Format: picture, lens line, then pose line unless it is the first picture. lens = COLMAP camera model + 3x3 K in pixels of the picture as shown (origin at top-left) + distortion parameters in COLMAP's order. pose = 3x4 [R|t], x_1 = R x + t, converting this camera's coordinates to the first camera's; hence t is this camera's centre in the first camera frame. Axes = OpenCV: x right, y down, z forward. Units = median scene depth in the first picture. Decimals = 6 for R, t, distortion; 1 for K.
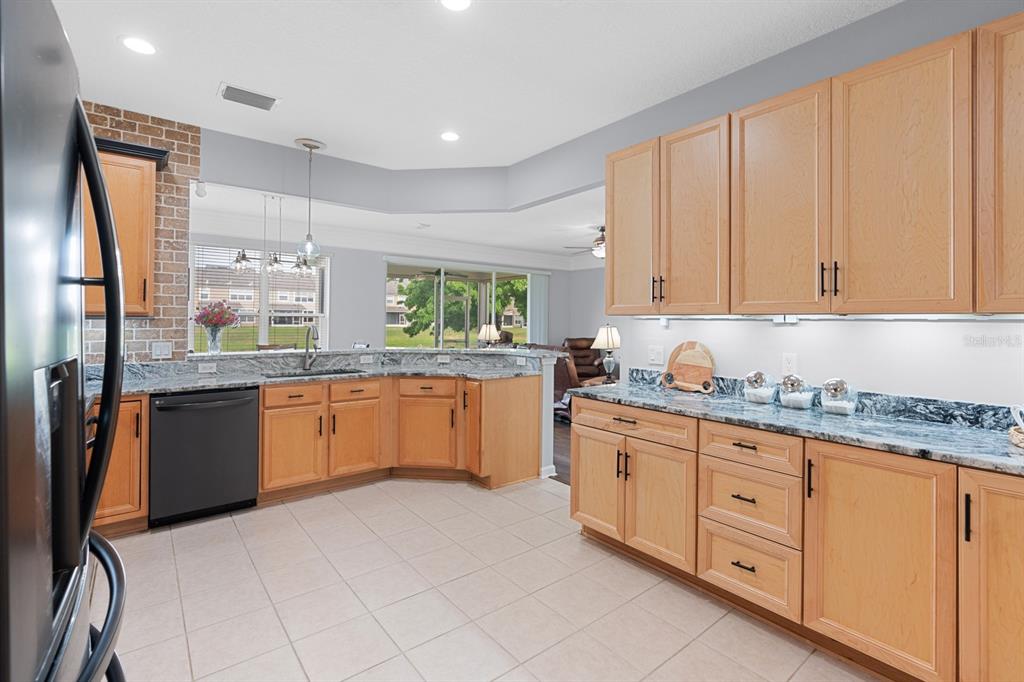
lens RADIAL K [[464.2, 0, 523.1], [0, 464.2, 322.2], [0, 0, 1]] dist [-0.001559, 0.000541]
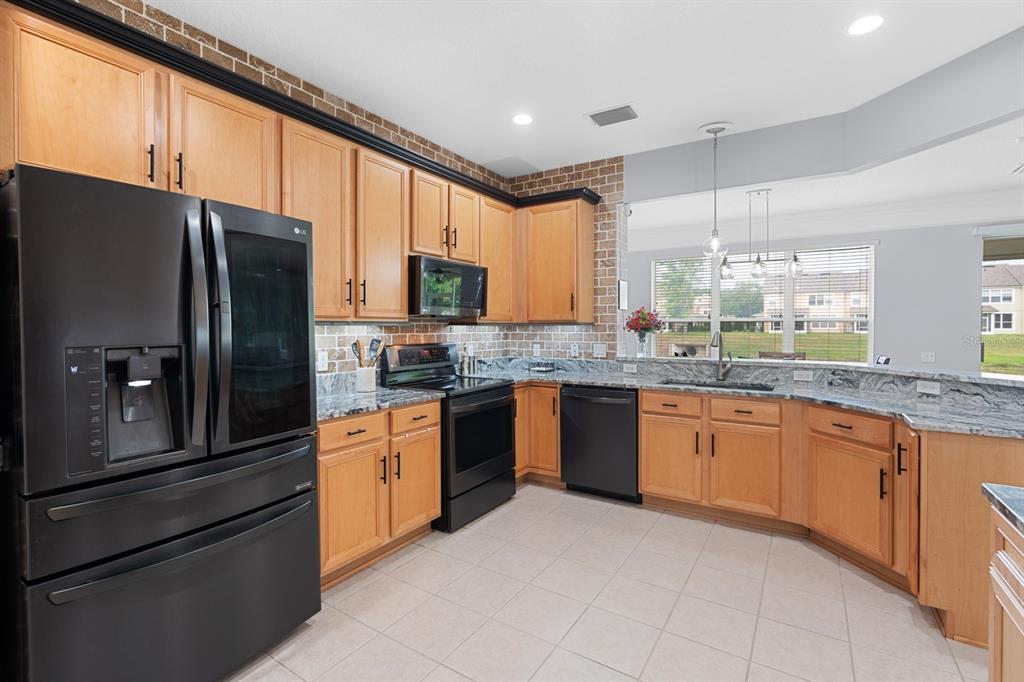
lens RADIAL K [[464.2, 0, 510.3], [0, 464.2, 334.0], [0, 0, 1]] dist [-0.001559, 0.000541]
pose [[0.316479, 0.010471, -0.948542, 0.282830], [0.000423, 0.999937, 0.011180, 0.002896], [0.948599, -0.003940, 0.316455, 0.359135]]
